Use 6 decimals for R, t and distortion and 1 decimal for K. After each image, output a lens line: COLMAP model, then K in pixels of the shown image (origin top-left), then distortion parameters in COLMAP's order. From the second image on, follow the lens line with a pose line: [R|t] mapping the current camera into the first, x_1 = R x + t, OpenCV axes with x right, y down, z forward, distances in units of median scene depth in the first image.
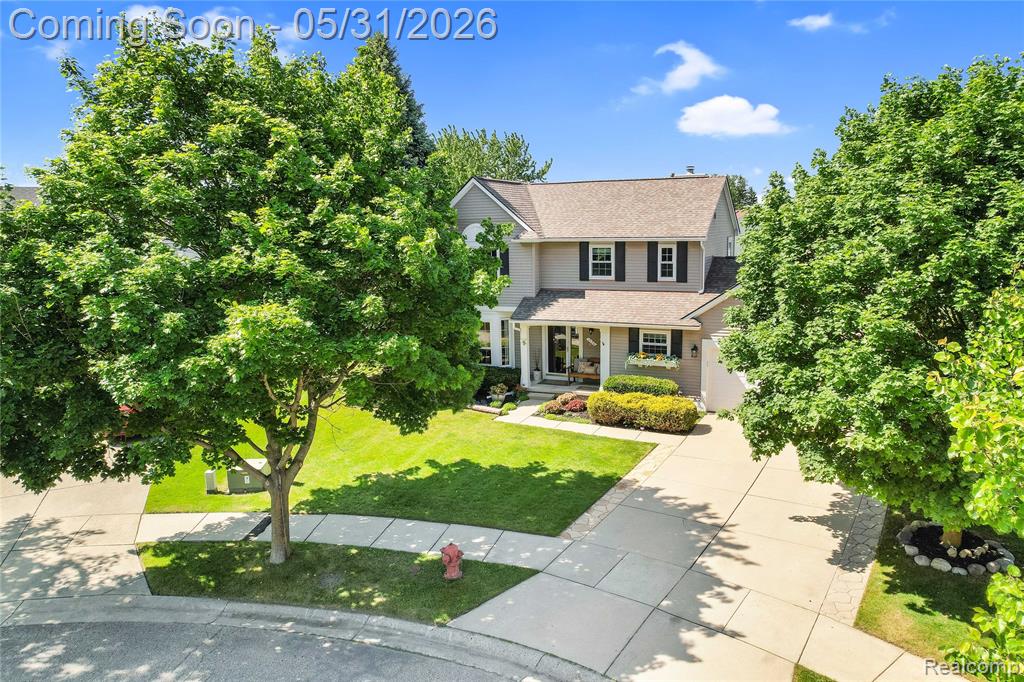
lens RADIAL K [[713.1, 0, 523.7], [0, 713.1, 309.5], [0, 0, 1]] dist [-0.027787, 0.008855]
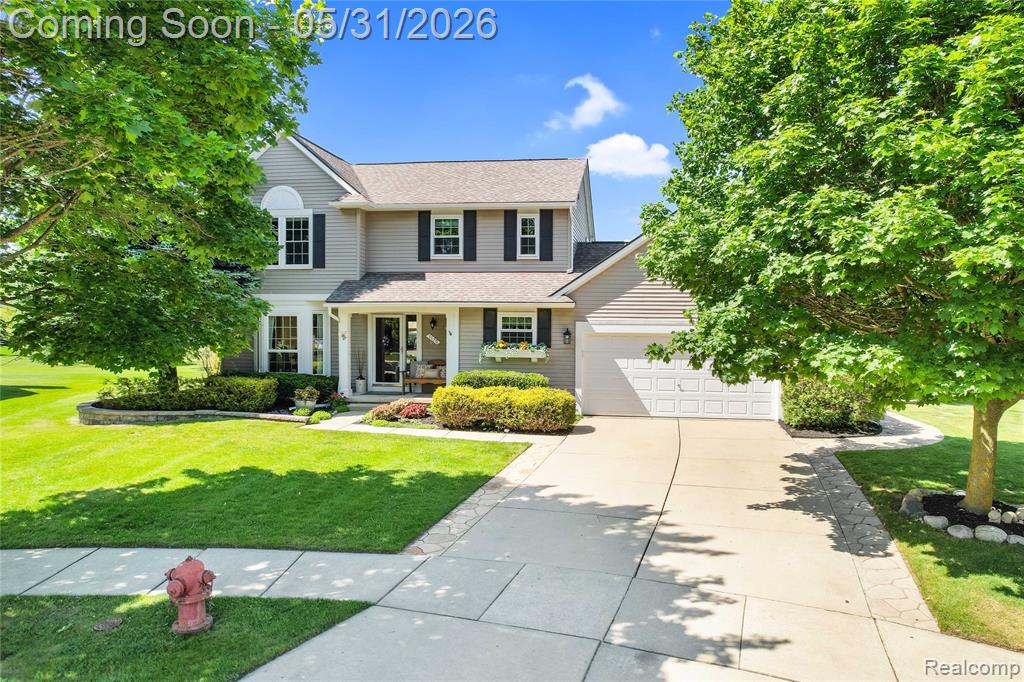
lens RADIAL K [[713.1, 0, 542.0], [0, 713.1, 308.5], [0, 0, 1]] dist [-0.027787, 0.008855]
pose [[0.962904, 0.017984, 0.269246, -0.000824], [0.014772, 0.992768, -0.119140, 0.139989], [-0.269441, 0.118697, 0.955674, 0.283352]]
